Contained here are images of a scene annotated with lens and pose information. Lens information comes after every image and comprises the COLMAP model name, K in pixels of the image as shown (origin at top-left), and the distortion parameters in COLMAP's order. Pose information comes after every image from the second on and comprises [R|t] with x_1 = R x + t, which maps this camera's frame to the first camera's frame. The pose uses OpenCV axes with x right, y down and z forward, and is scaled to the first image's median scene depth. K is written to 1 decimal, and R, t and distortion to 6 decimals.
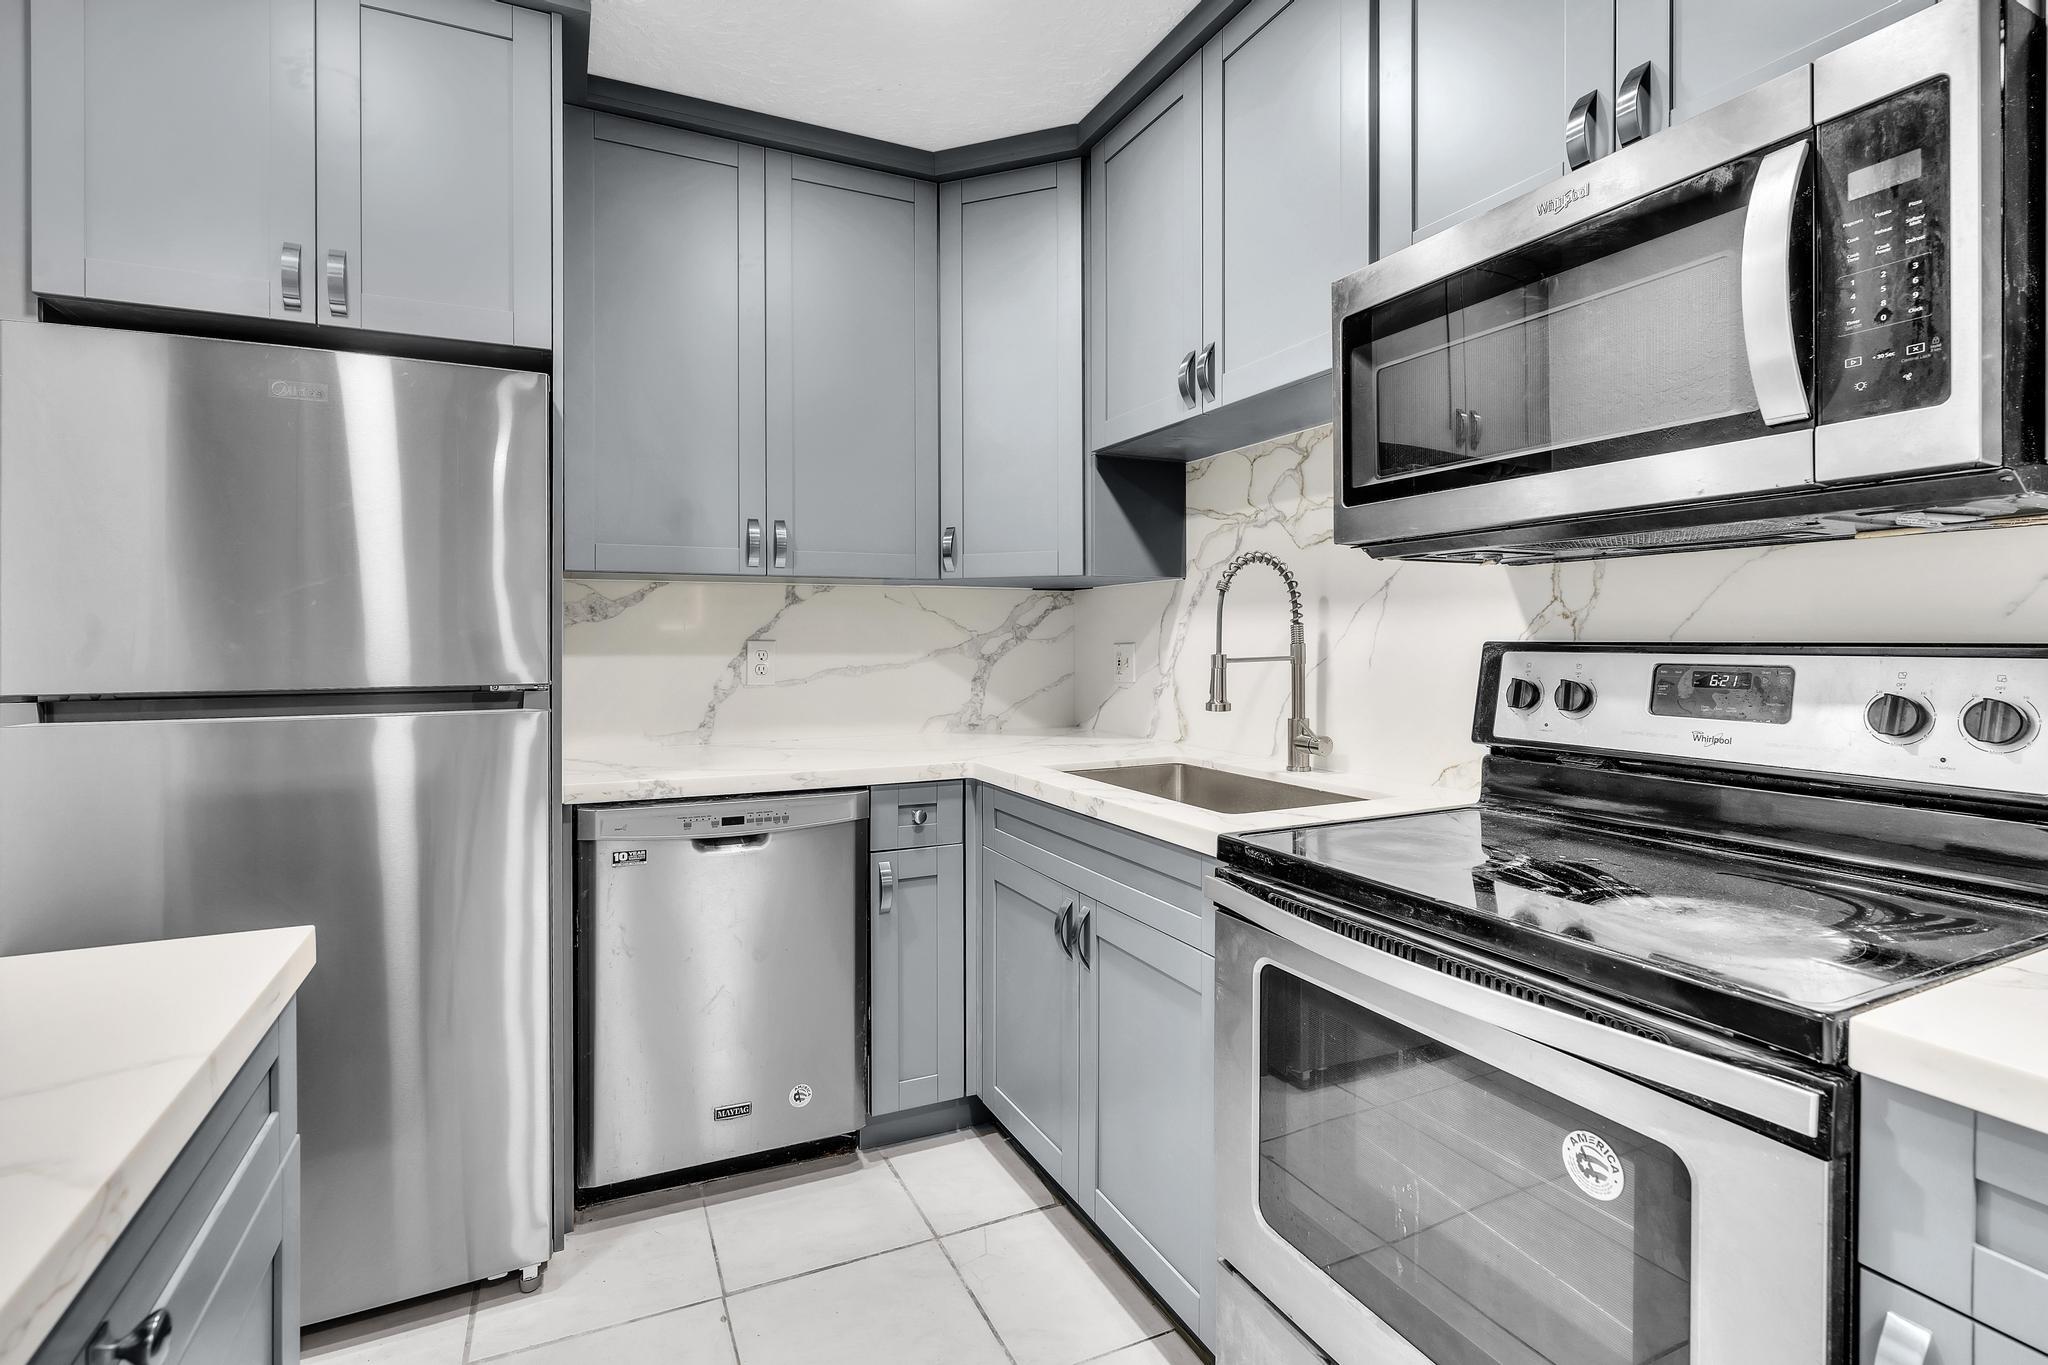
lens RADIAL K [[946.8, 0, 1015.3], [0, 946.8, 637.7], [0, 0, 1]] dist [-0.003657, -0.000646]
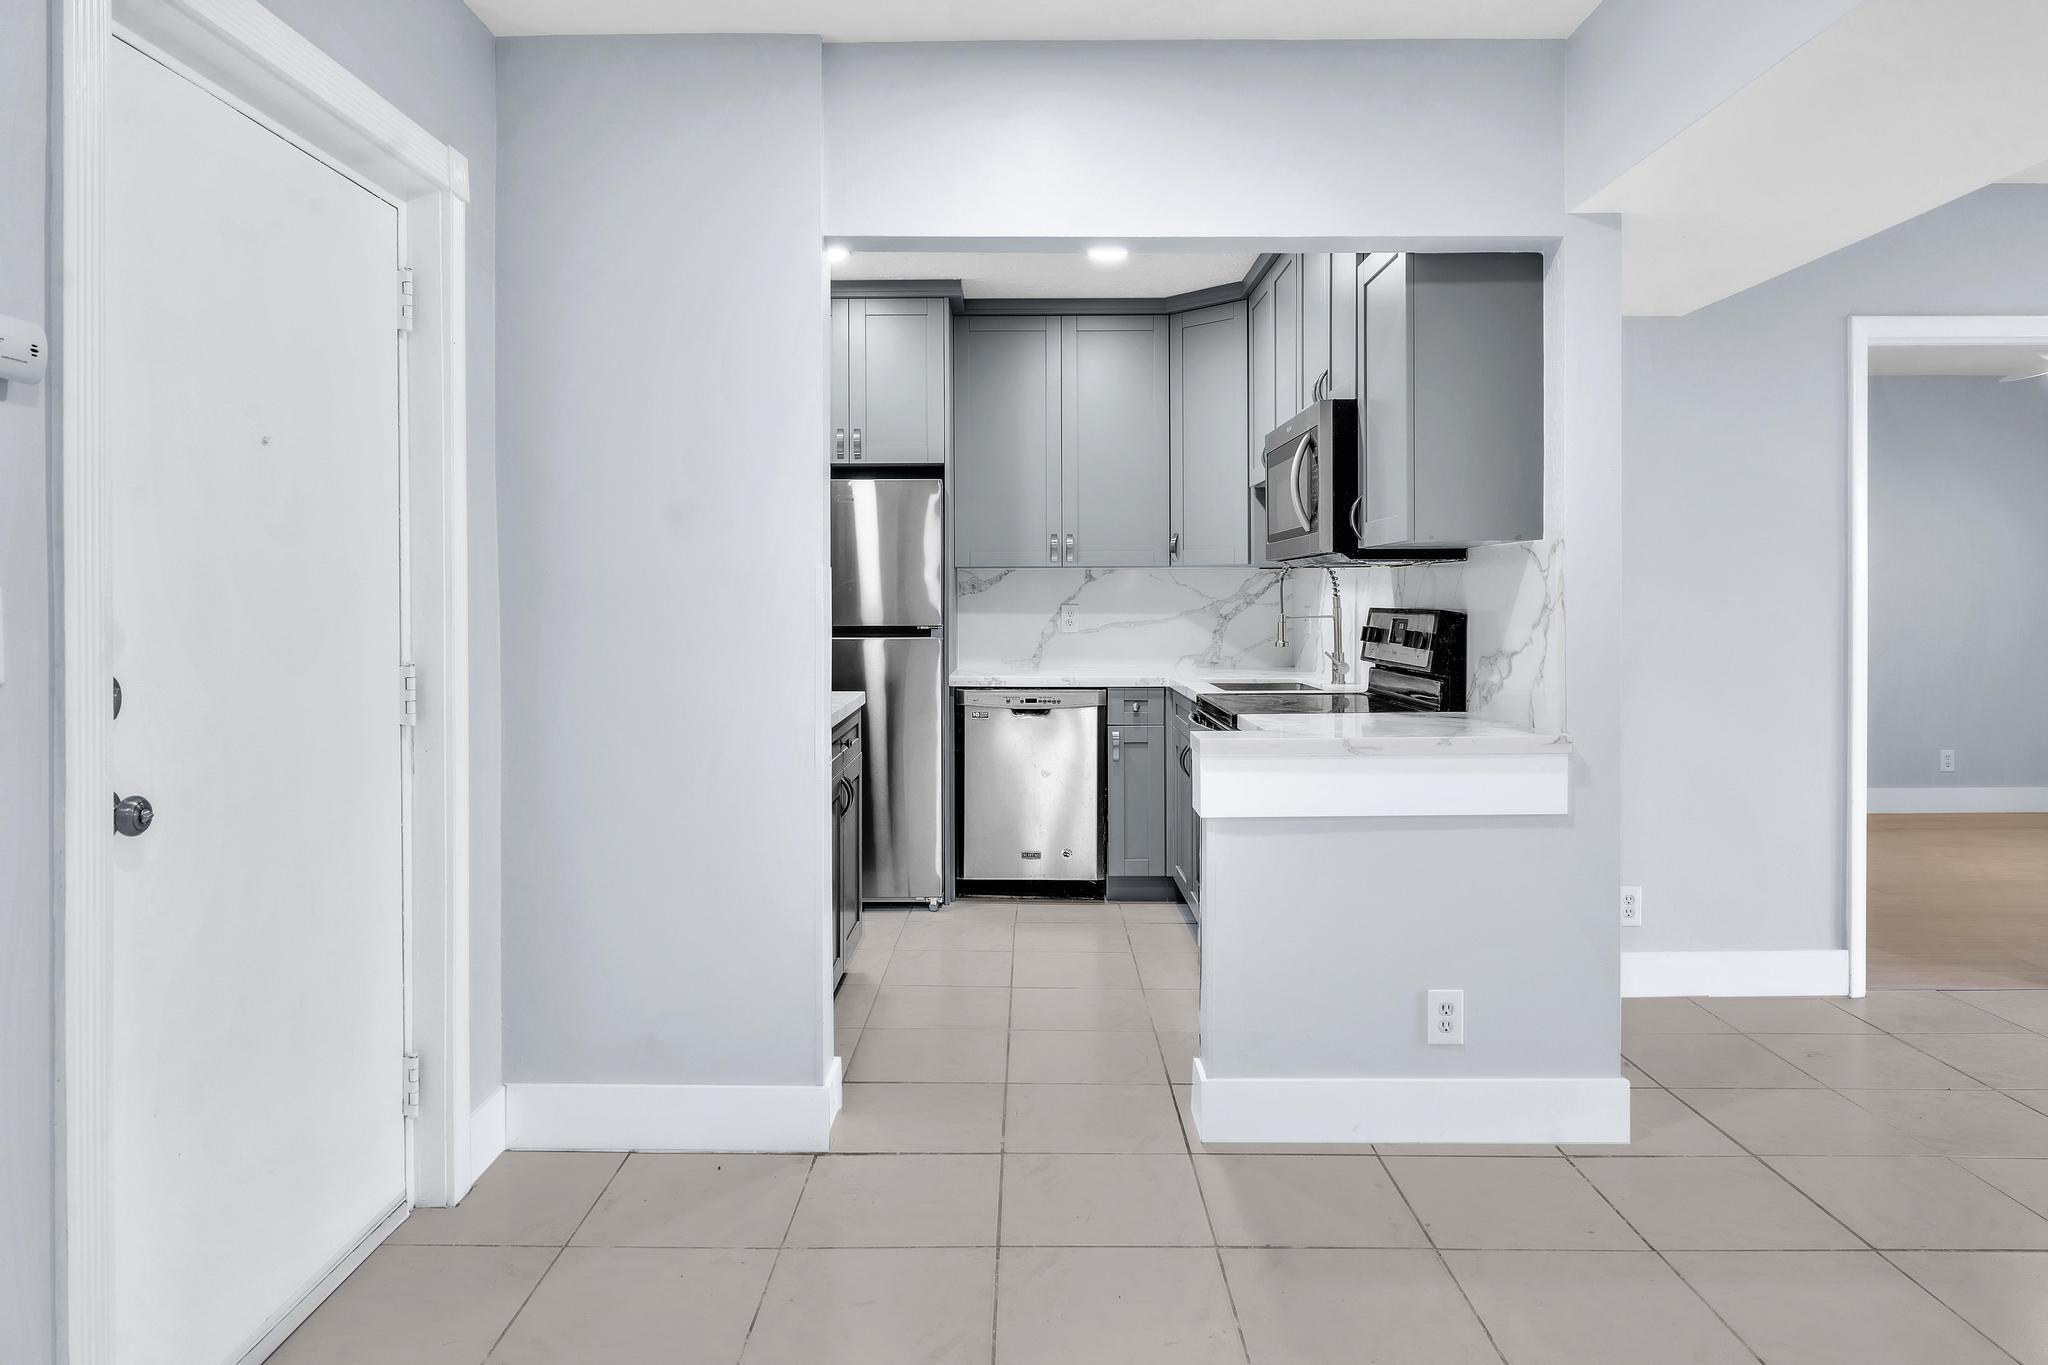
lens RADIAL K [[946.8, 0, 998.3], [0, 946.8, 603.1], [0, 0, 1]] dist [-0.003657, -0.000646]
pose [[0.901587, 0.002421, -0.432592, 0.385871], [-0.000608, 0.999990, 0.004328, -0.007316], [0.432598, -0.003639, 0.901579, -0.612068]]
